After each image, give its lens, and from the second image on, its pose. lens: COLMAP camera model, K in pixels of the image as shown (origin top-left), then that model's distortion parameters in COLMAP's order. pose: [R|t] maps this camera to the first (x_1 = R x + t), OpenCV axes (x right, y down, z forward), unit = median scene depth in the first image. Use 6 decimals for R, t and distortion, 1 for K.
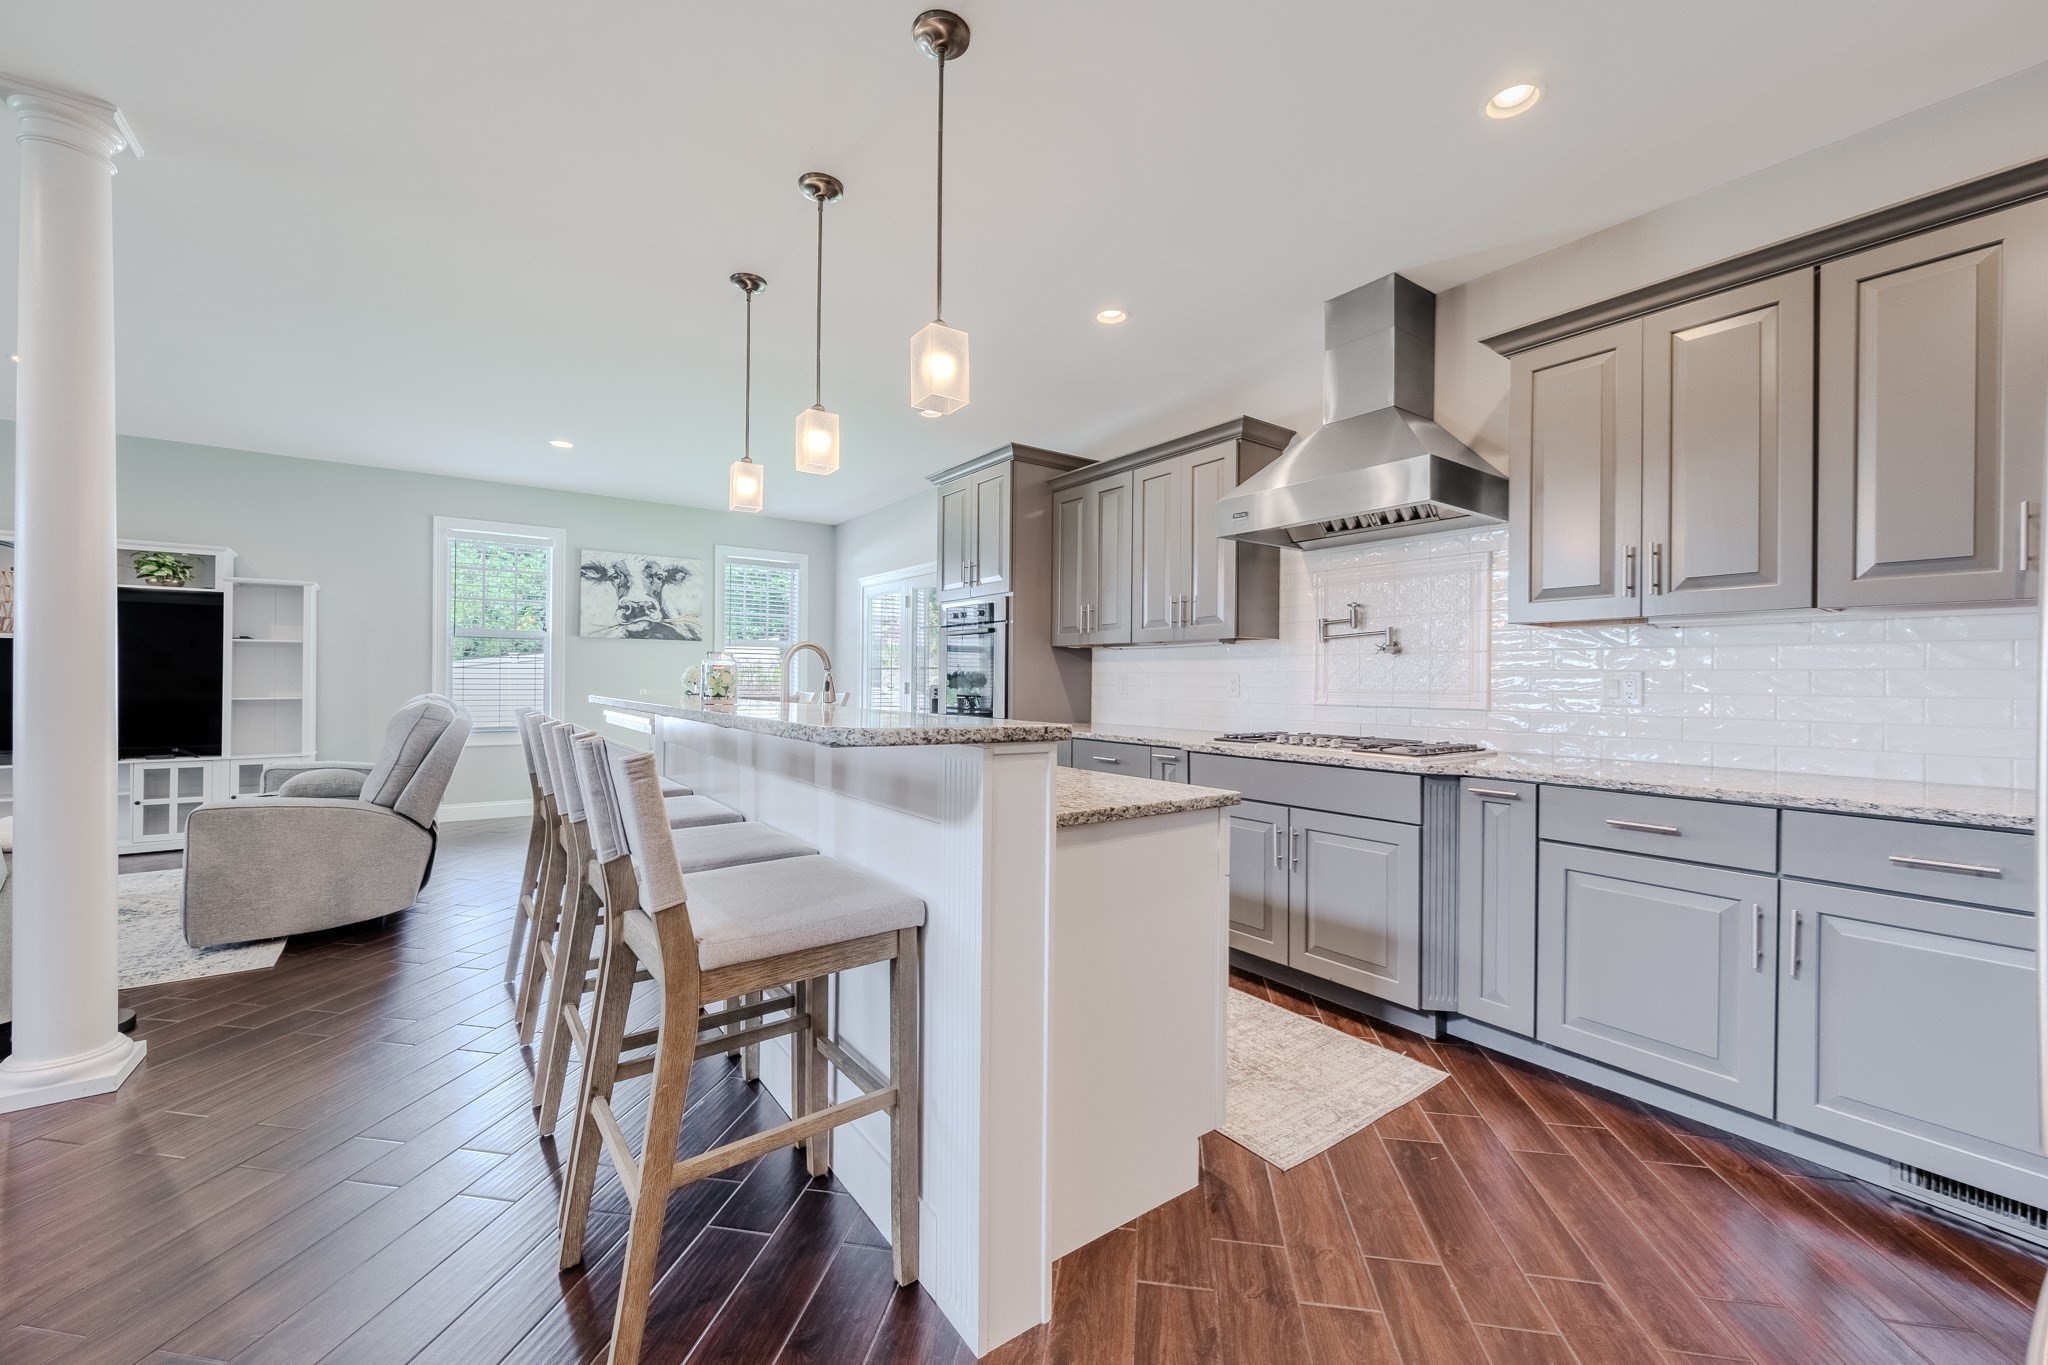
lens RADIAL K [[824.5, 0, 1026.8], [0, 824.5, 678.5], [0, 0, 1]] dist [-0.001635, 0.000076]
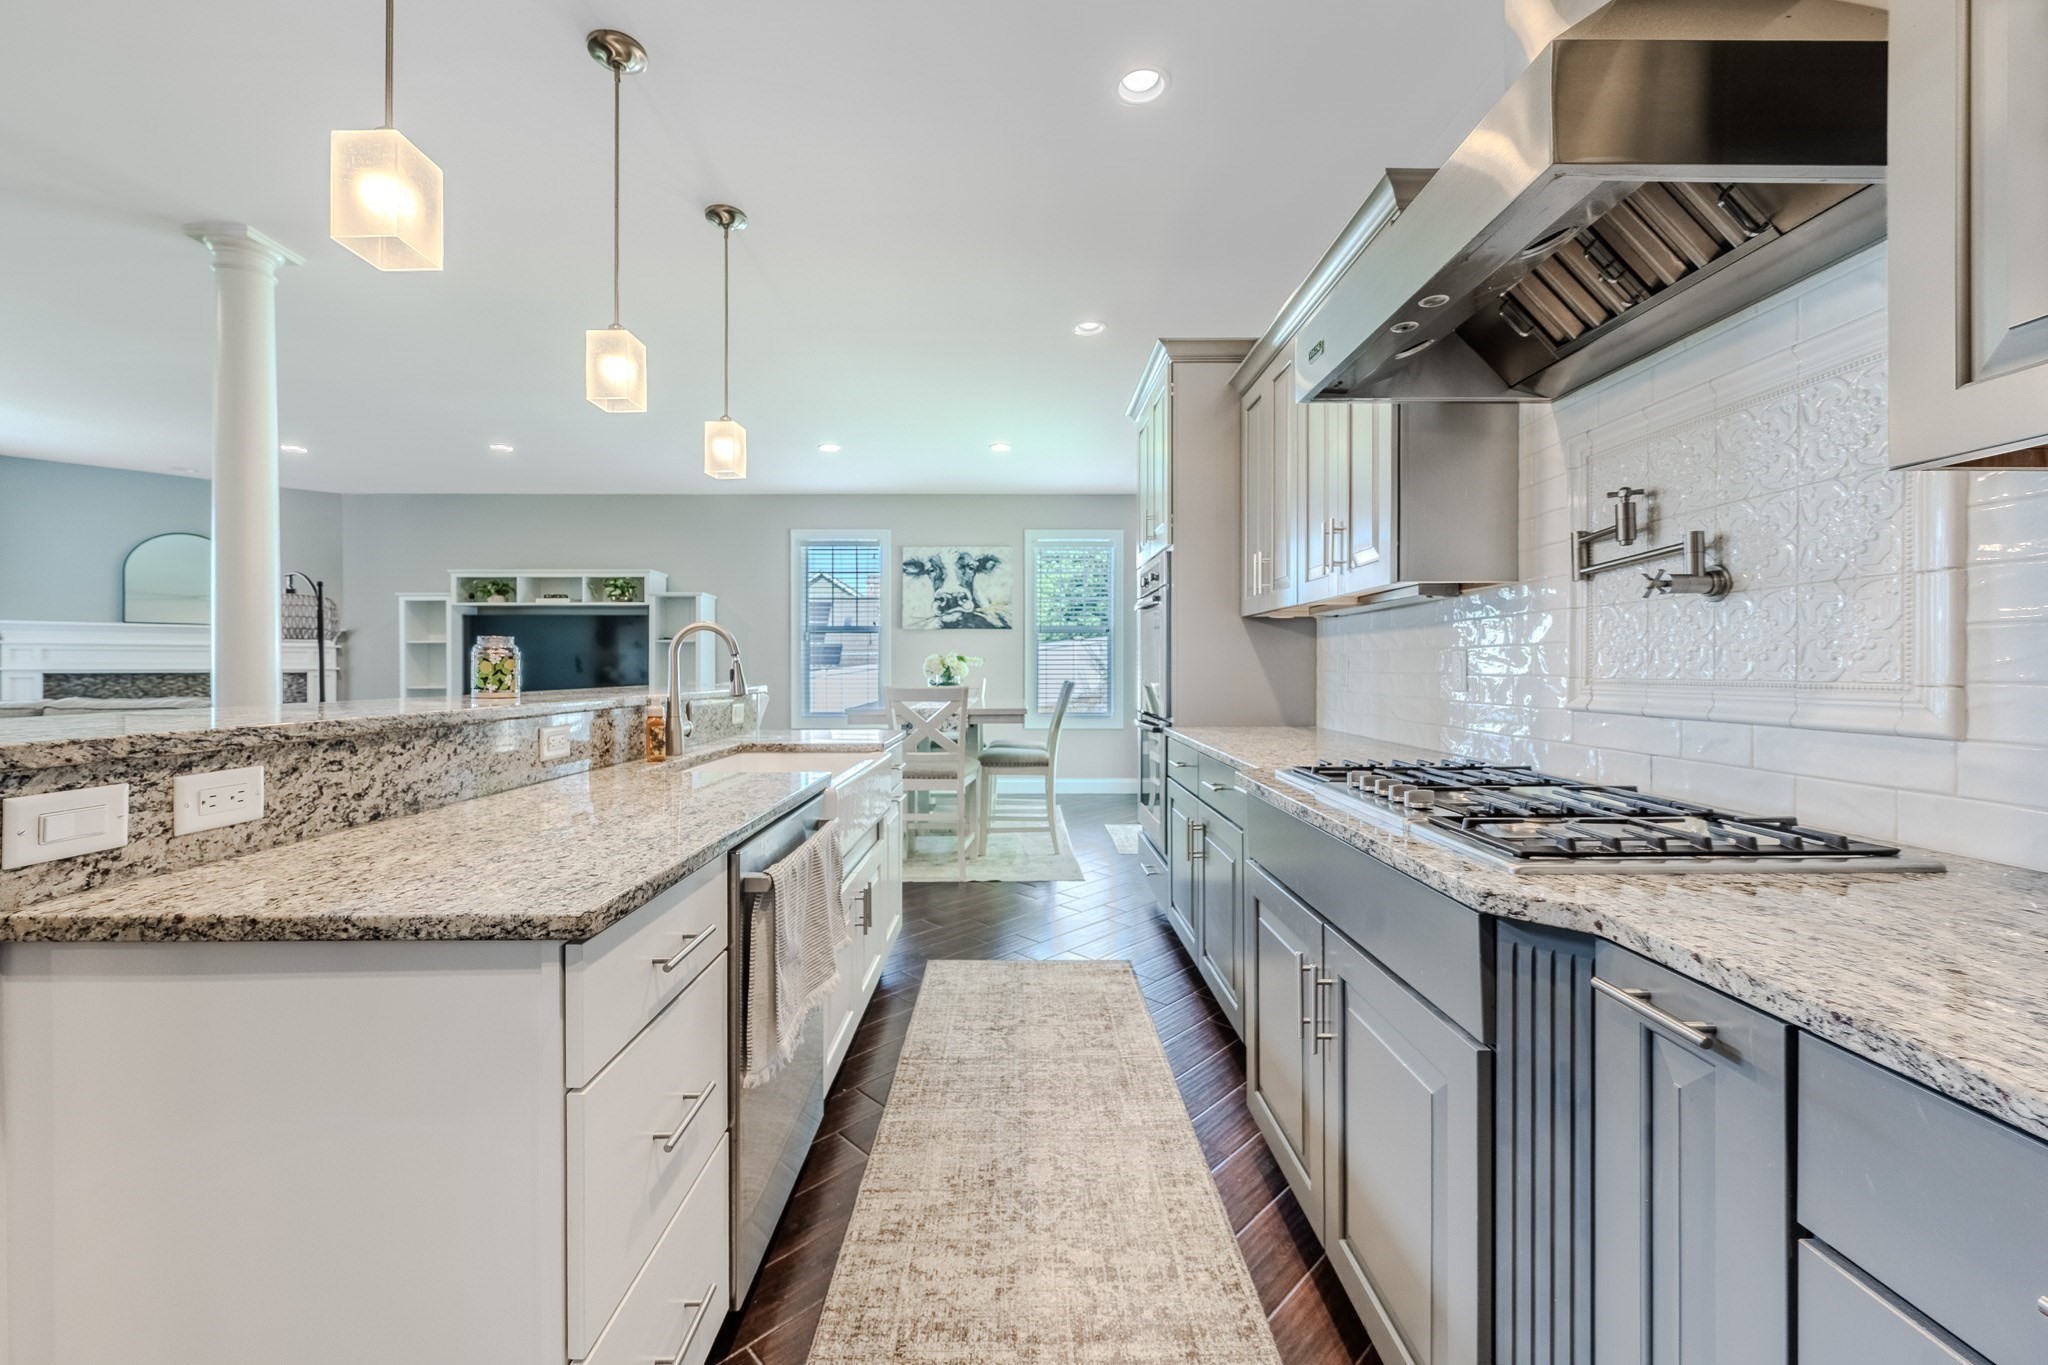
lens RADIAL K [[824.5, 0, 1015.2], [0, 824.5, 677.1], [0, 0, 1]] dist [-0.001635, 0.000076]
pose [[0.804629, -0.002284, -0.593774, 0.226539], [0.010208, 0.999898, 0.009988, 0.002555], [0.593690, -0.014098, 0.804570, 0.247434]]
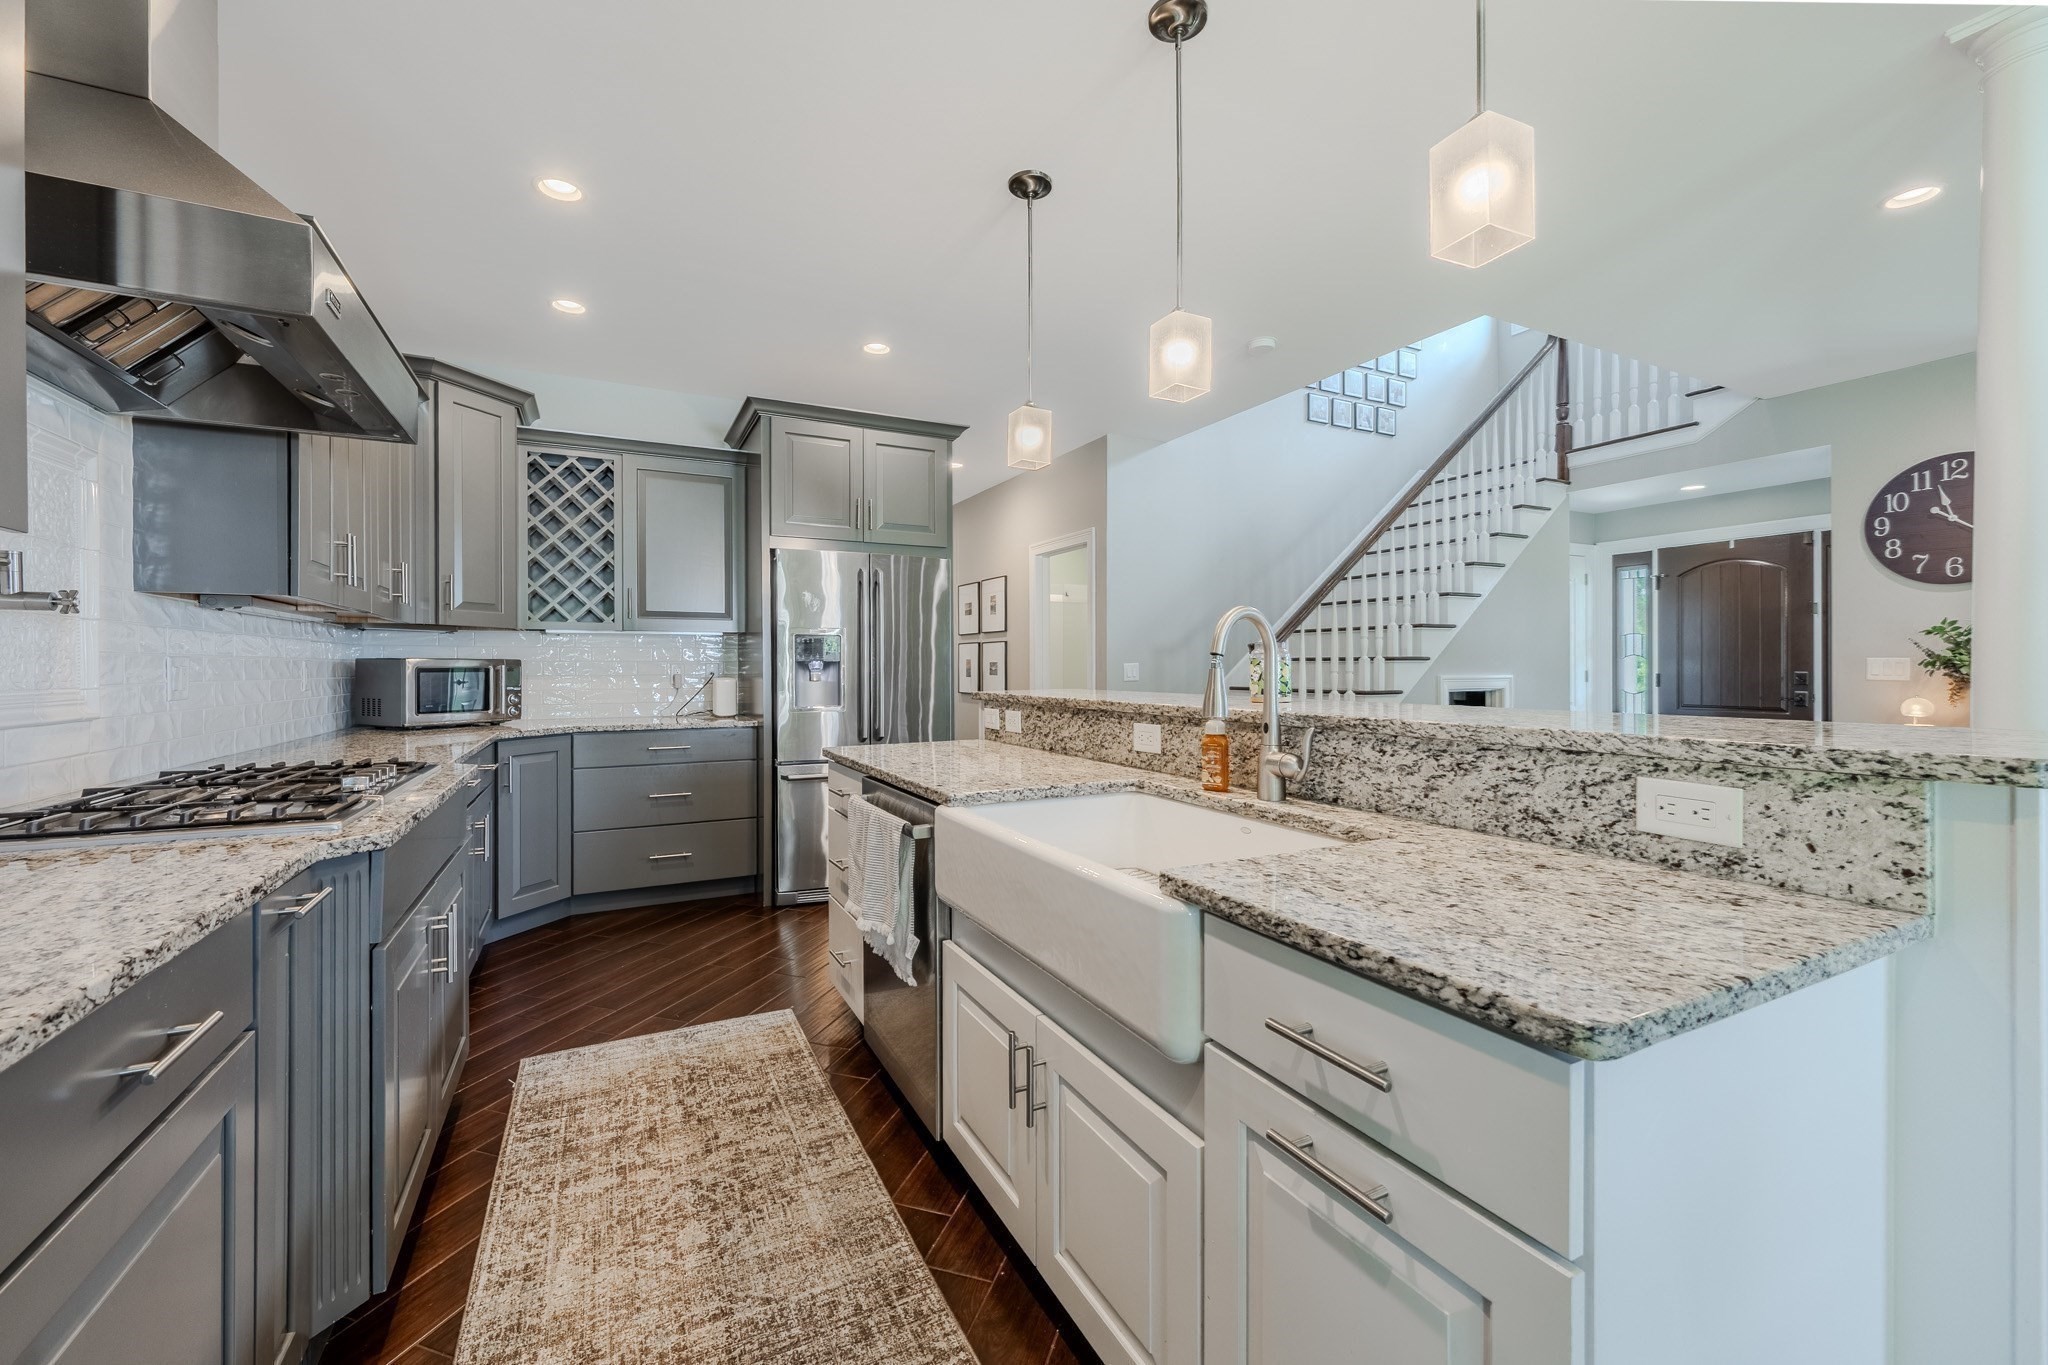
lens RADIAL K [[824.5, 0, 1026.0], [0, 824.5, 672.2], [0, 0, 1]] dist [-0.001635, 0.000076]
pose [[-0.987209, -0.004378, 0.159373, -1.244175], [-0.003980, 0.999988, 0.002820, -0.010540], [-0.159384, 0.002150, -0.987214, 2.503553]]
